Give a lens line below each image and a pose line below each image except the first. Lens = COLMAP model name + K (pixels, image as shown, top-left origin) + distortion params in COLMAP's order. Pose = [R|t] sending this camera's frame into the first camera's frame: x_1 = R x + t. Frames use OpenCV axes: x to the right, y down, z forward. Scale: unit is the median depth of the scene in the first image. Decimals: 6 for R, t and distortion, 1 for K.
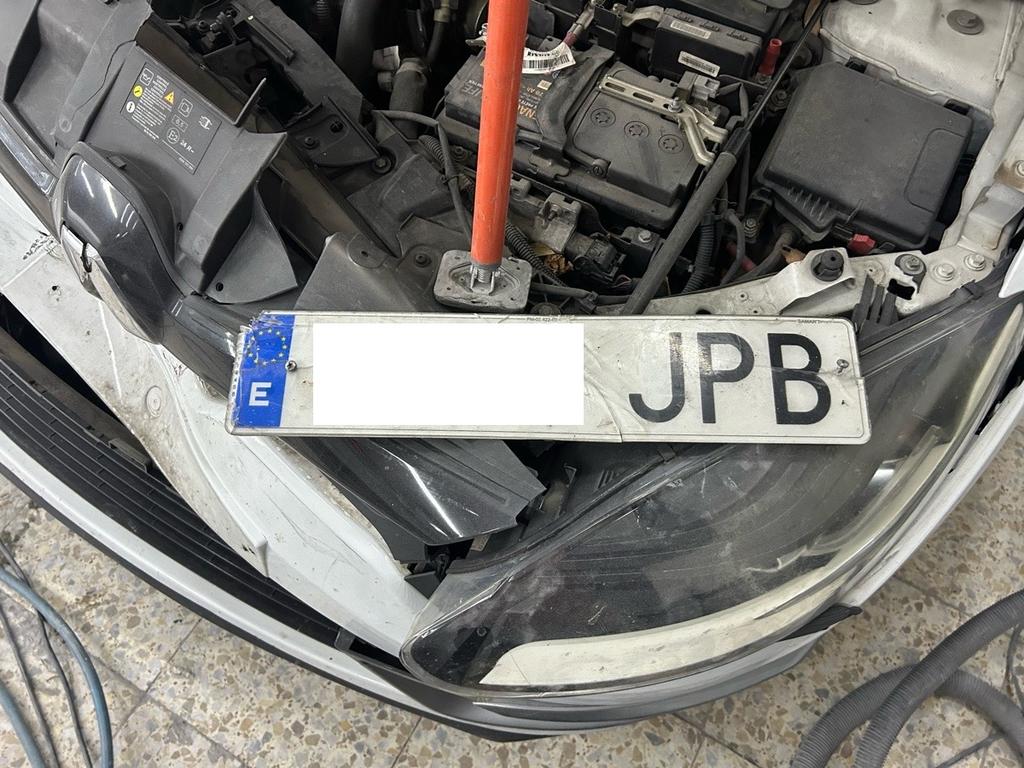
lens RADIAL K [[772.0, 0, 496.3], [0, 772.0, 383.3], [0, 0, 1]] dist [0.025894, -0.065191]
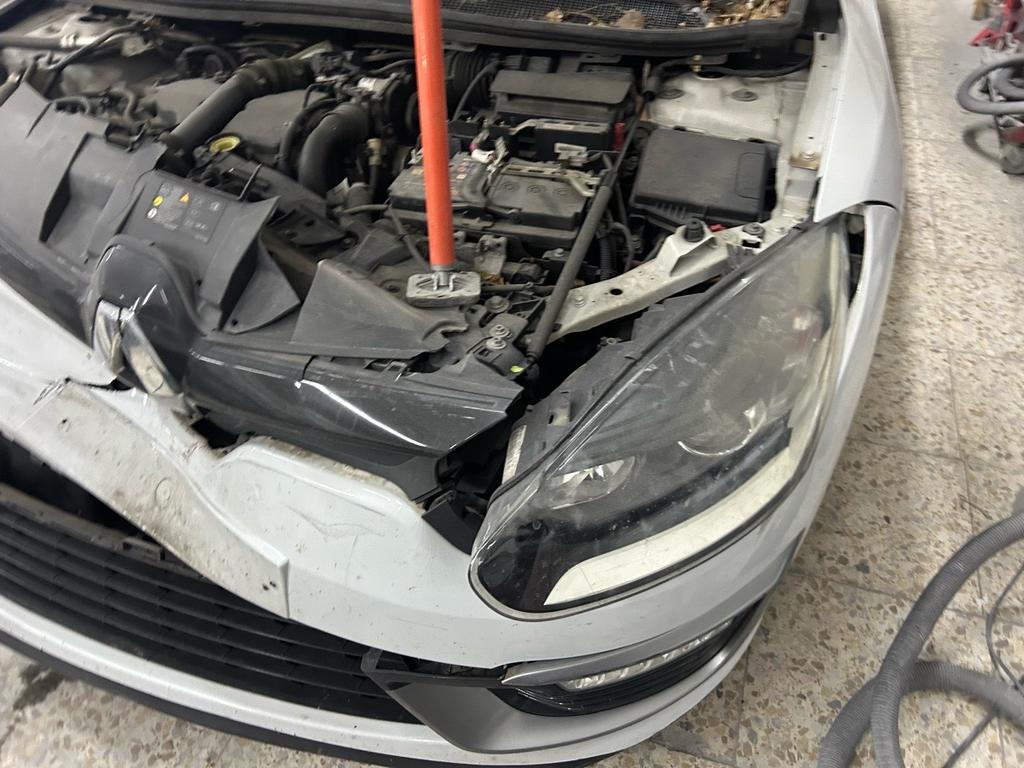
lens RADIAL K [[782.9, 0, 512.0], [0, 782.9, 384.0], [0, 0, 1]] dist [-0.002744, -0.044206]
pose [[0.976924, -0.170651, 0.128444, -0.090743], [0.204904, 0.918529, -0.338112, 0.431140], [-0.060281, 0.356628, 0.932300, -0.142481]]
